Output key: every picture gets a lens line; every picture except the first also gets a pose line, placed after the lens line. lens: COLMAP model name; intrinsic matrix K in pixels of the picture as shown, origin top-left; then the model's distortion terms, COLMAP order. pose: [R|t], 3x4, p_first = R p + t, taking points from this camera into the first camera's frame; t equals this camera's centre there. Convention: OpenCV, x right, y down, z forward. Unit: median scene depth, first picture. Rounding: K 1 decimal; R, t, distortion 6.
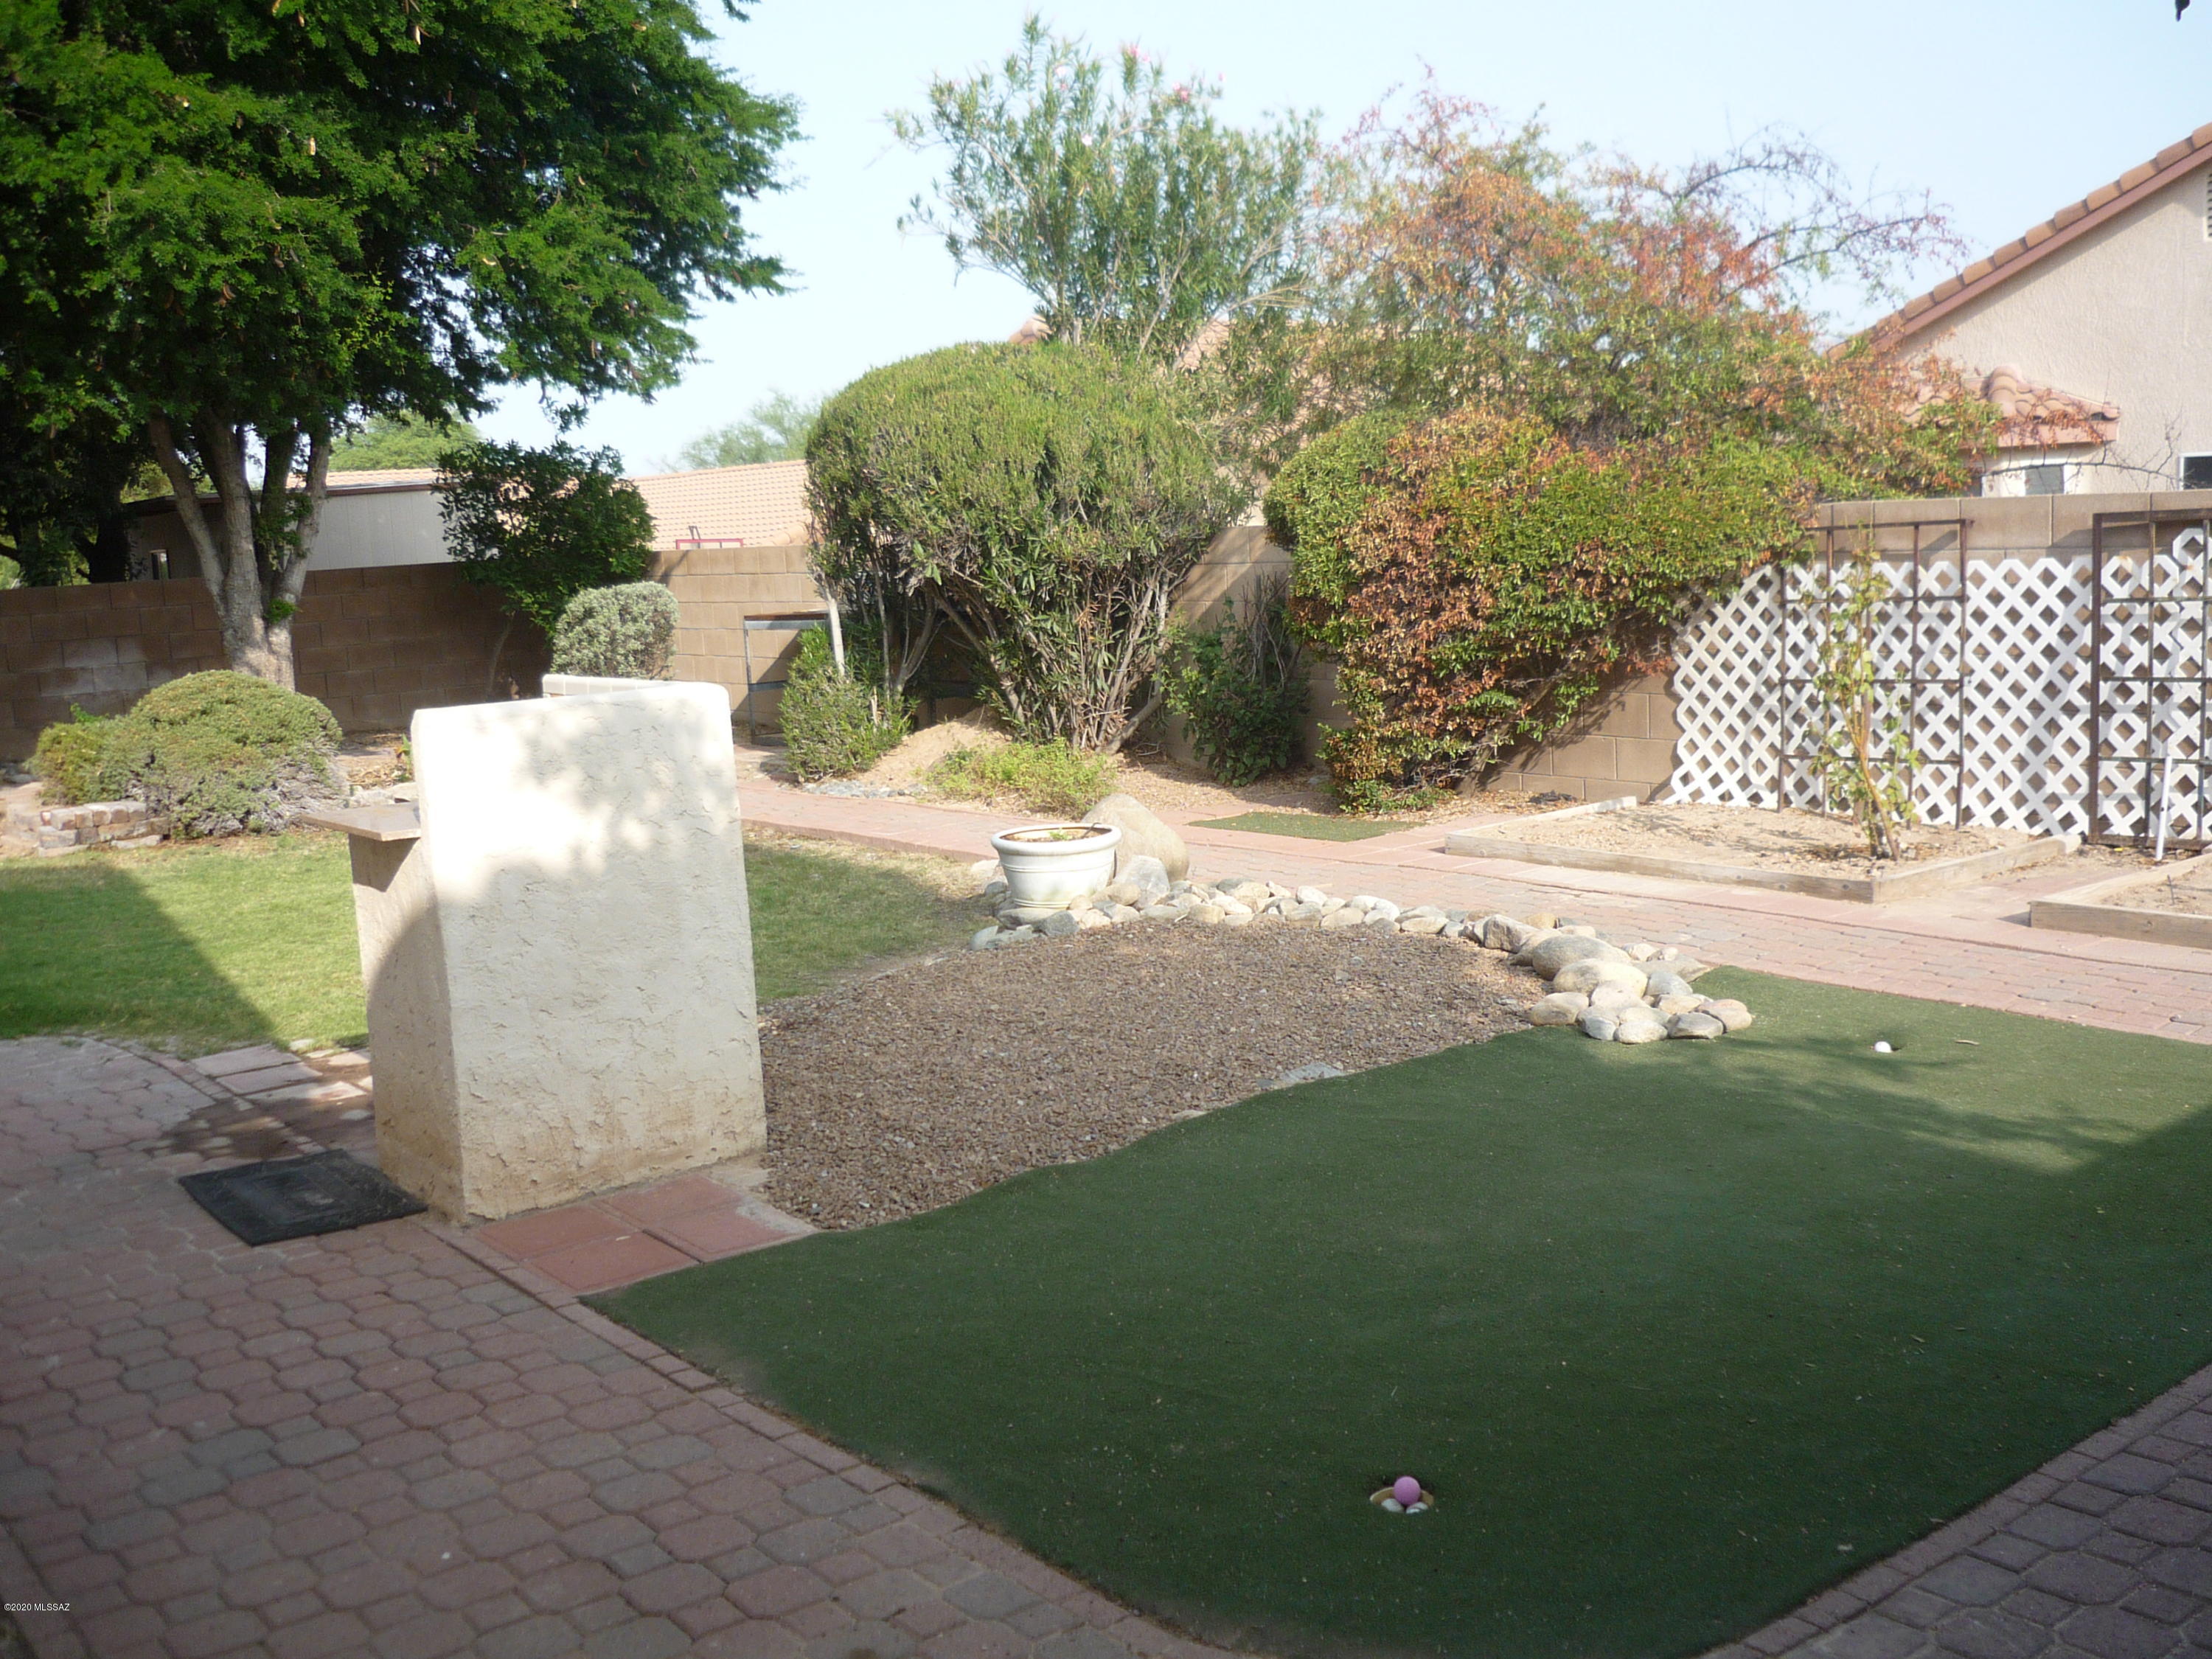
lens RADIAL K [[2239.3, 0, 1136.1], [0, 2239.3, 835.1], [0, 0, 1]] dist [-0.065642, 0.026722]
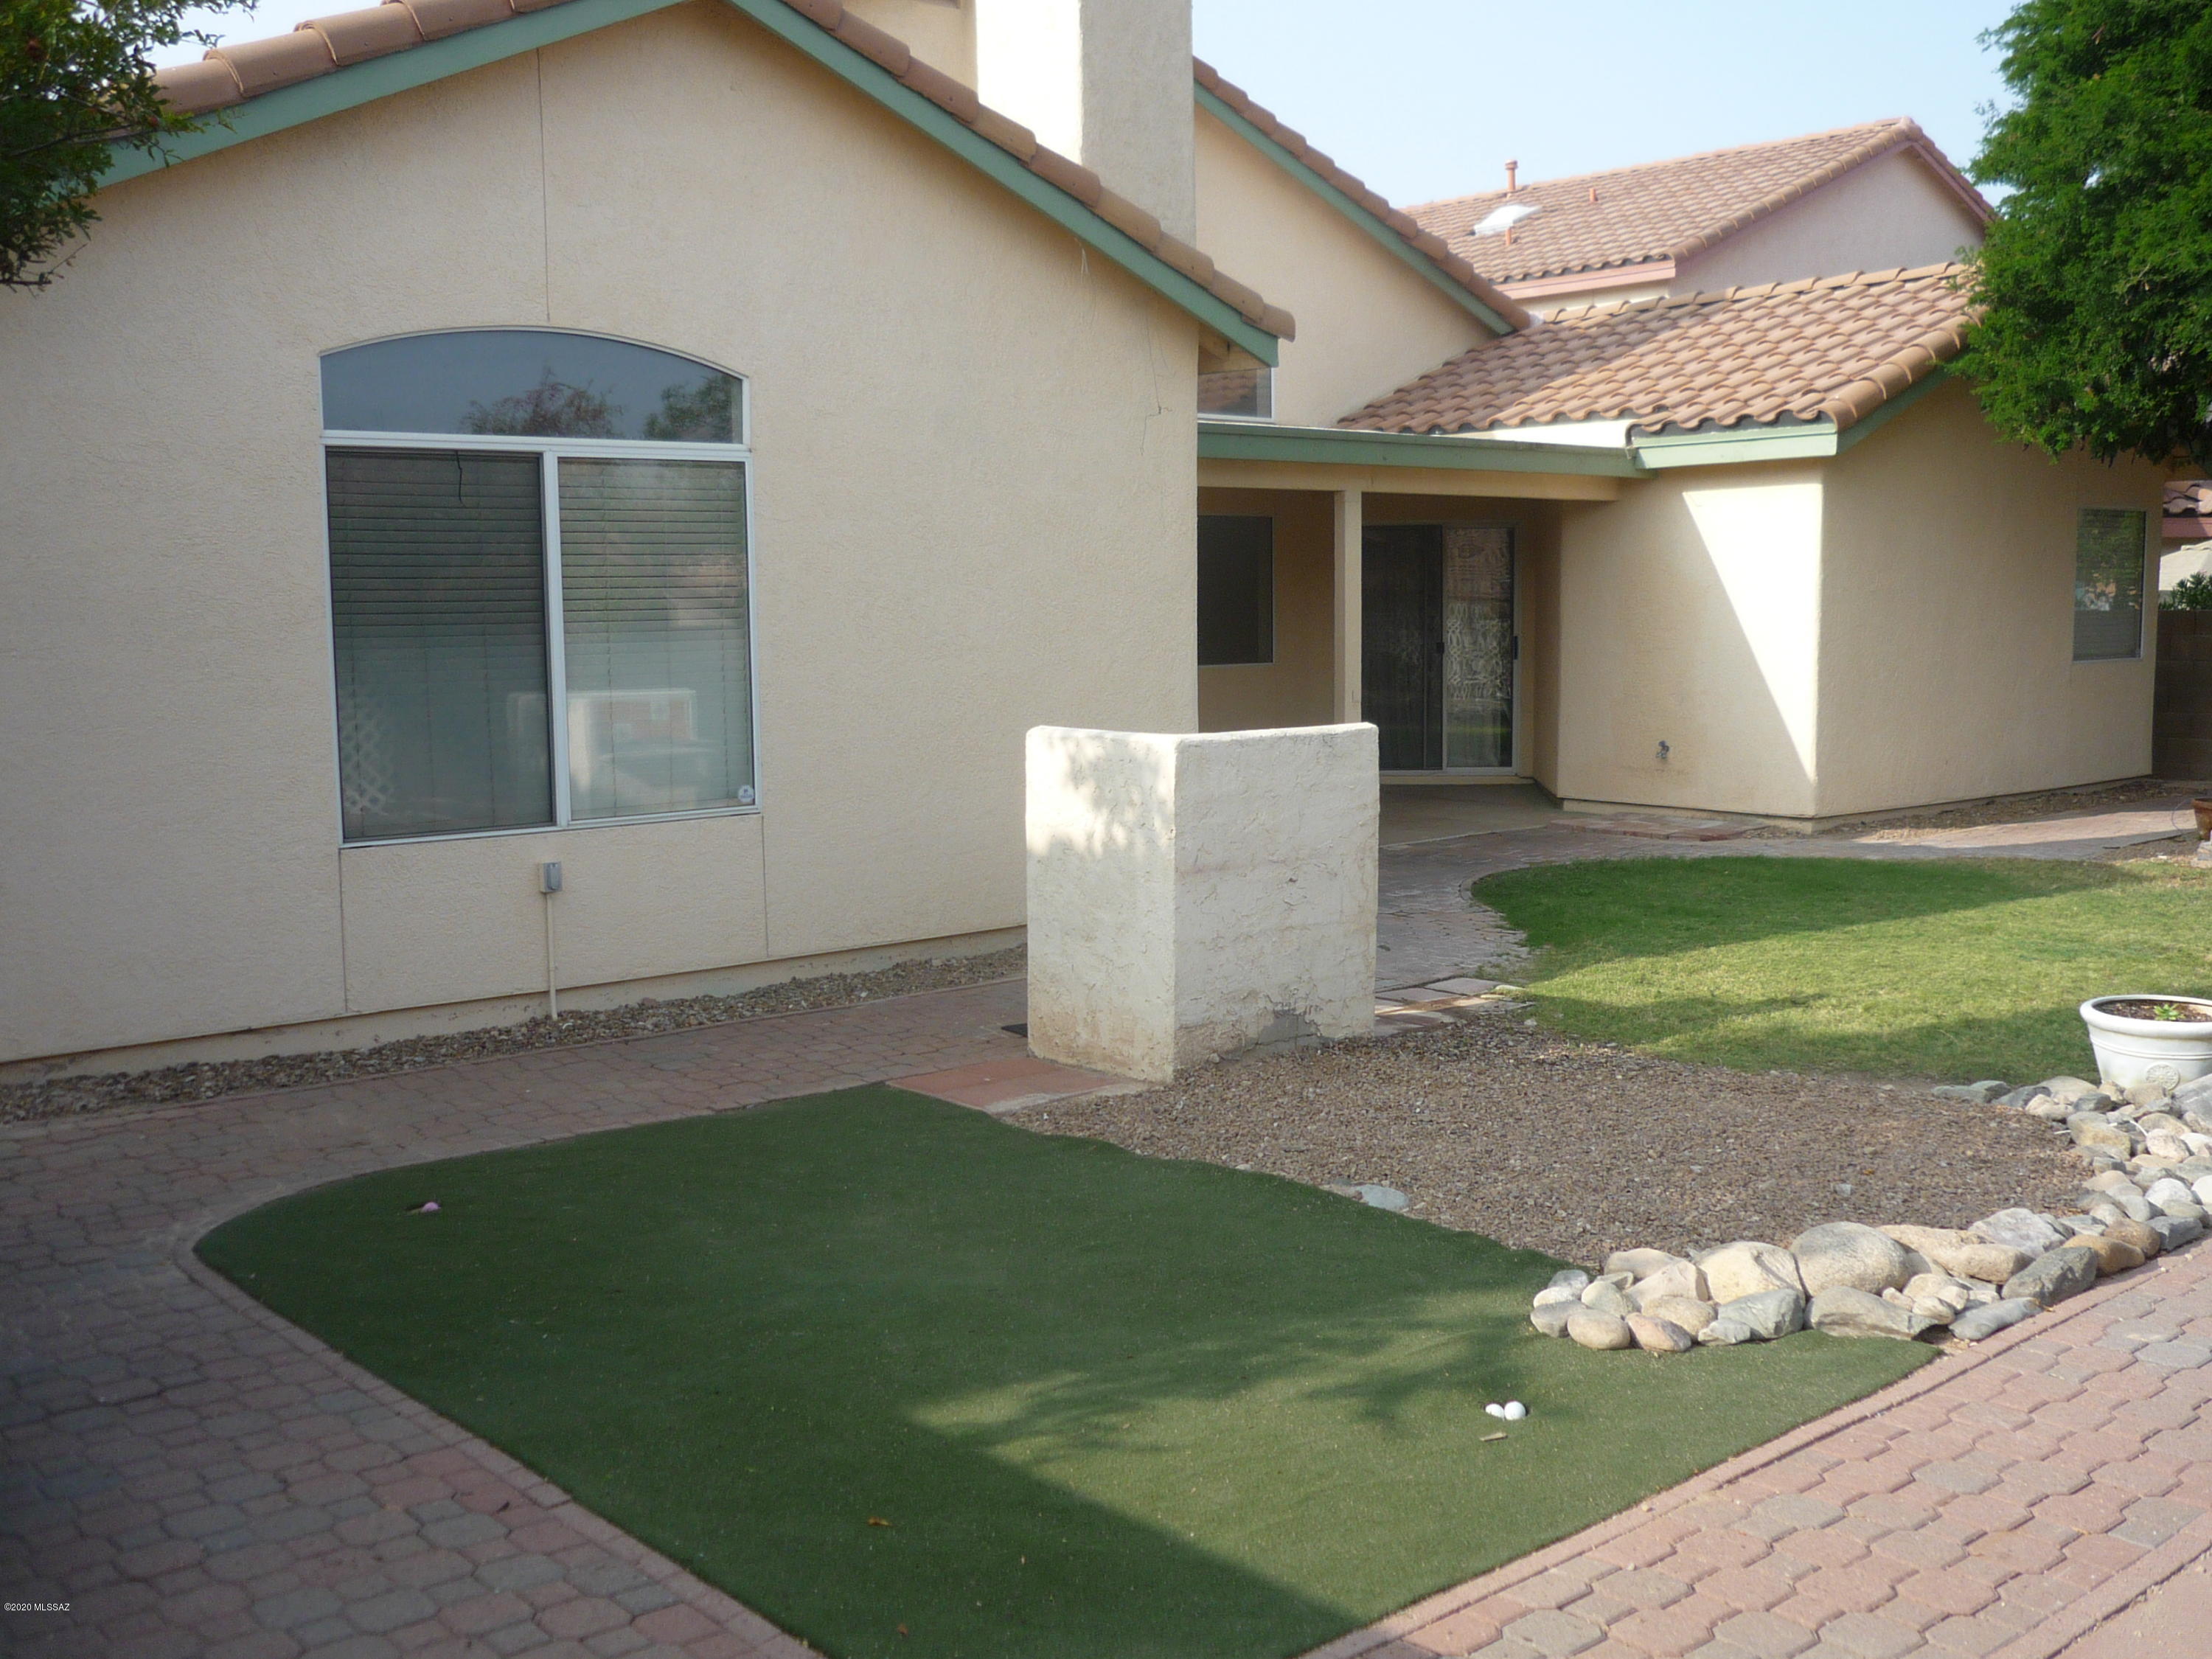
lens RADIAL K [[2239.3, 0, 1136.1], [0, 2239.3, 835.1], [0, 0, 1]] dist [-0.065642, 0.026722]
pose [[0.040795, 0.160244, -0.986234, 0.573979], [-0.133751, 0.979048, 0.153544, -0.106778], [0.990175, 0.125646, 0.061373, 0.441191]]
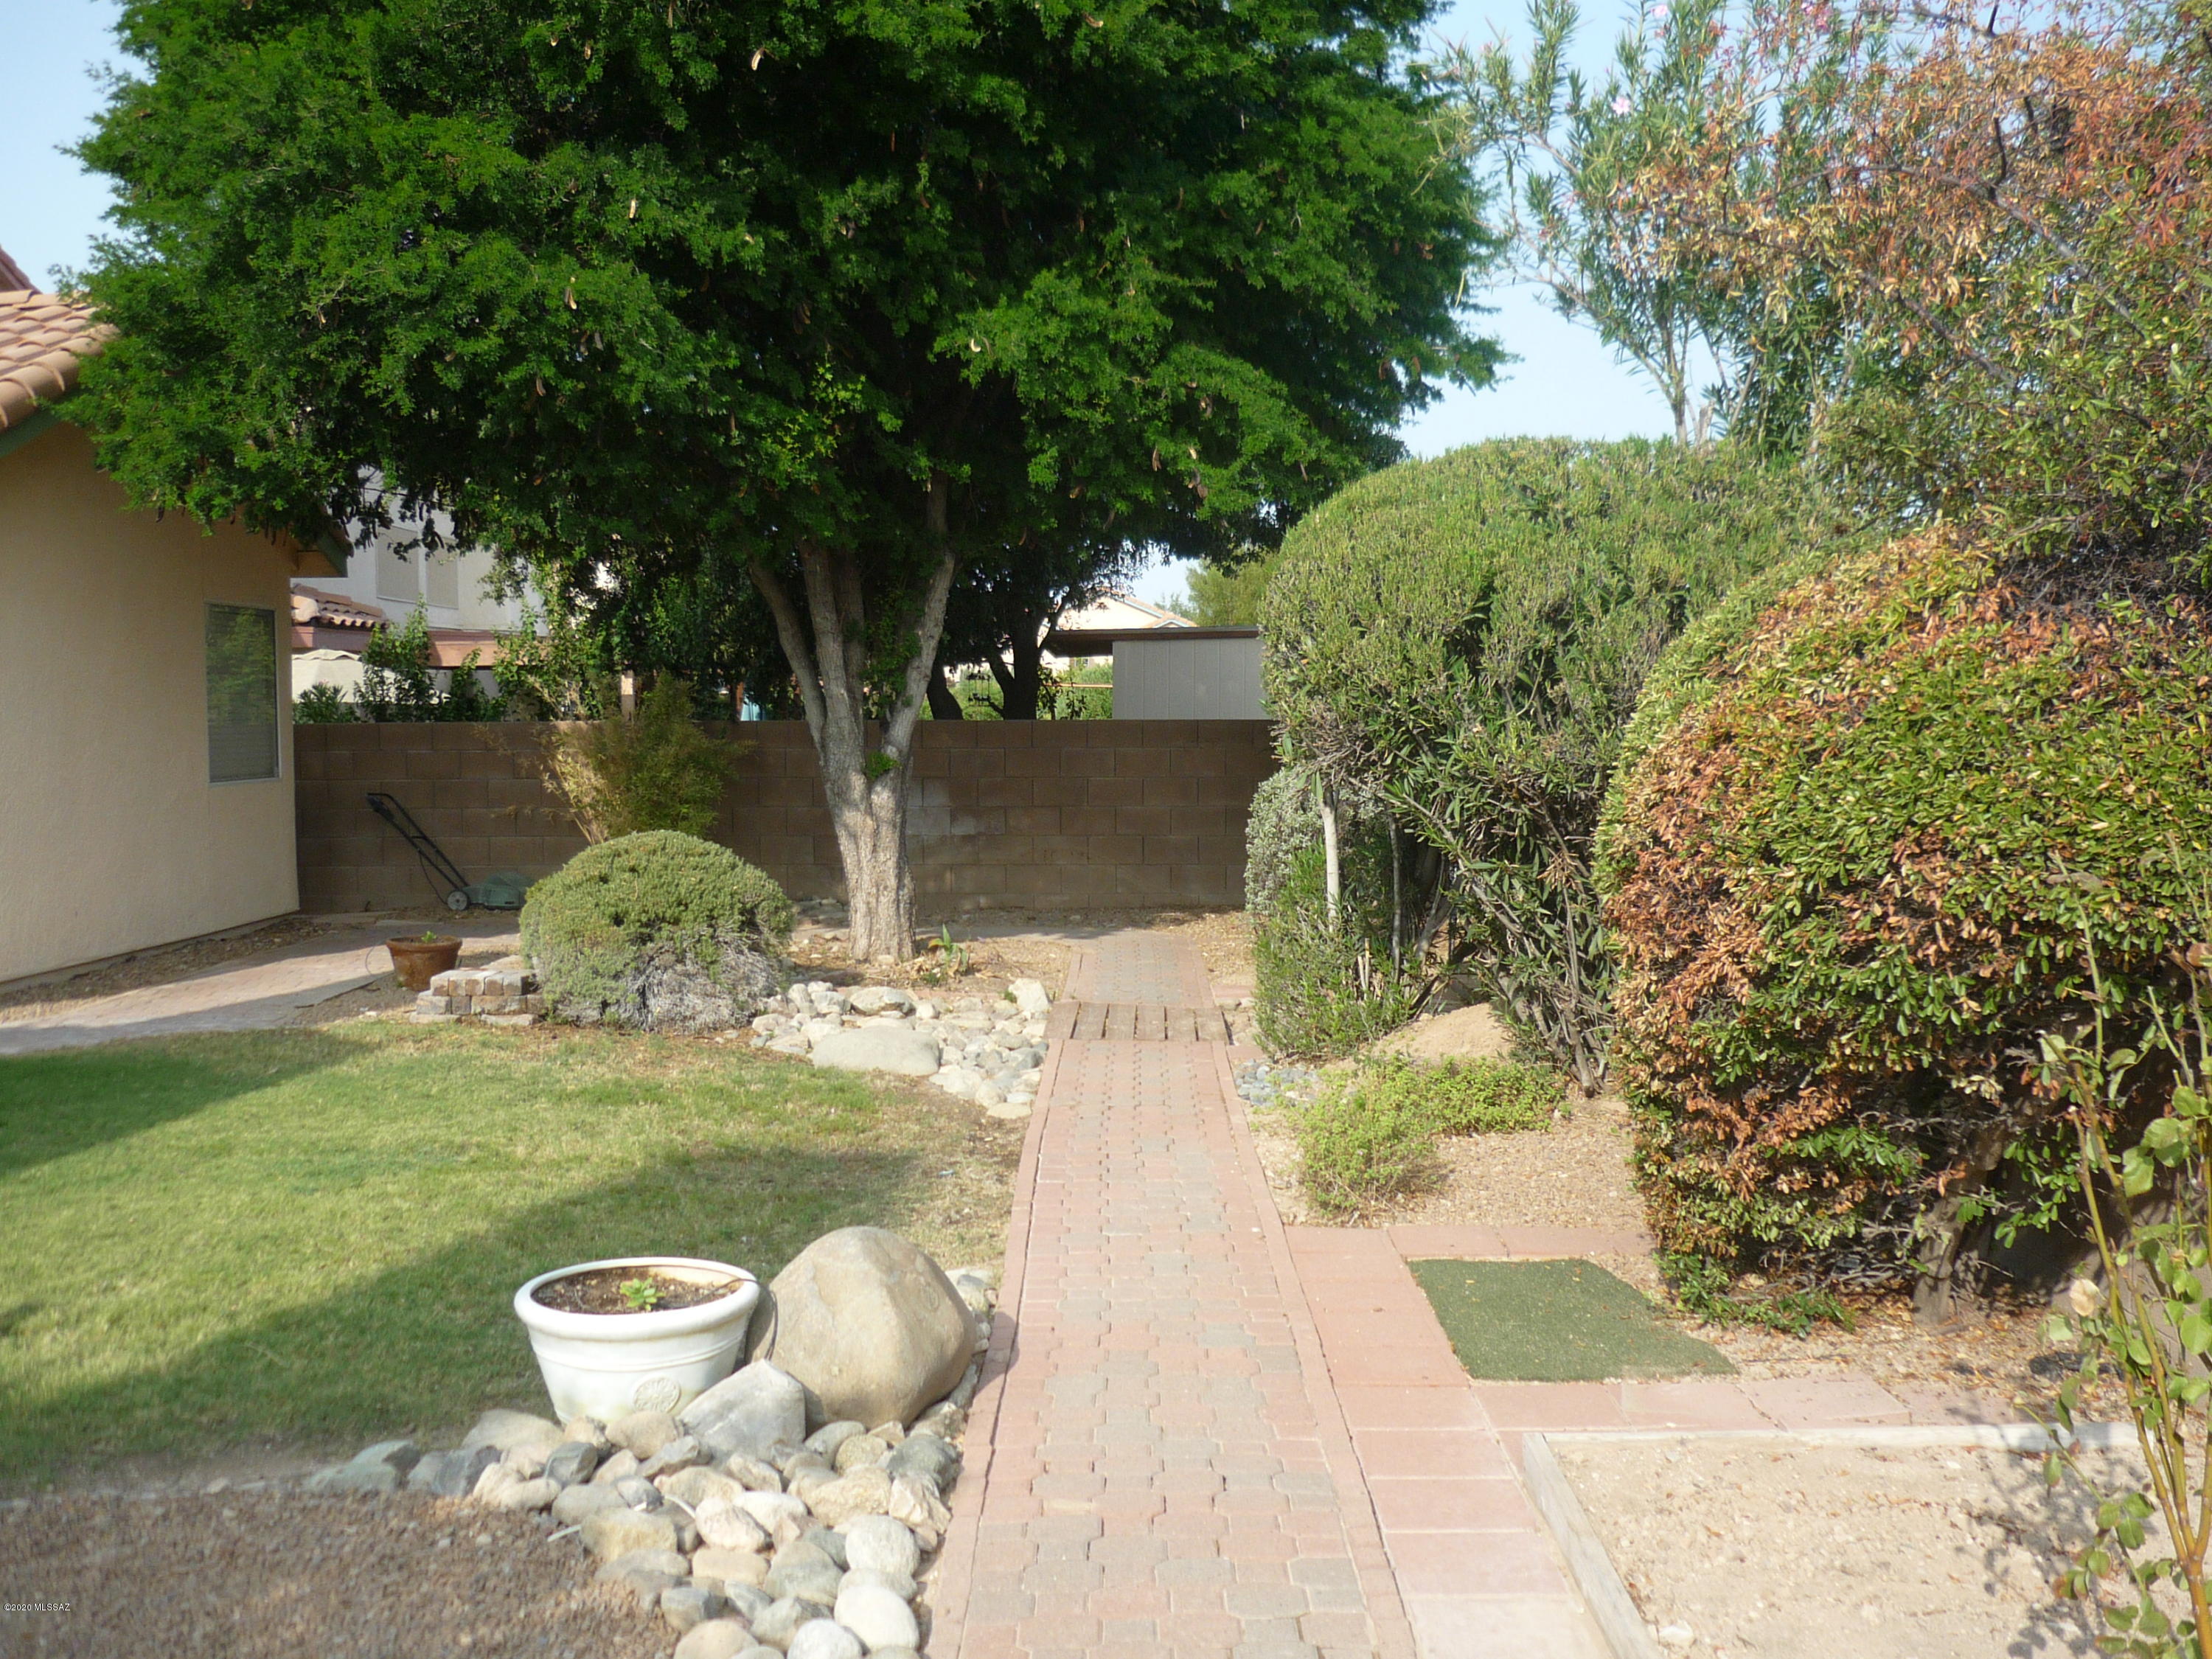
lens RADIAL K [[2230.1, 0, 1100.3], [0, 2230.1, 879.5], [0, 0, 1]] dist [-0.043092, 0.001738]
pose [[0.763049, 0.100137, -0.638537, 0.306367], [-0.129498, 0.991579, 0.000753, -0.089221], [0.633235, 0.082115, 0.769591, 0.500234]]
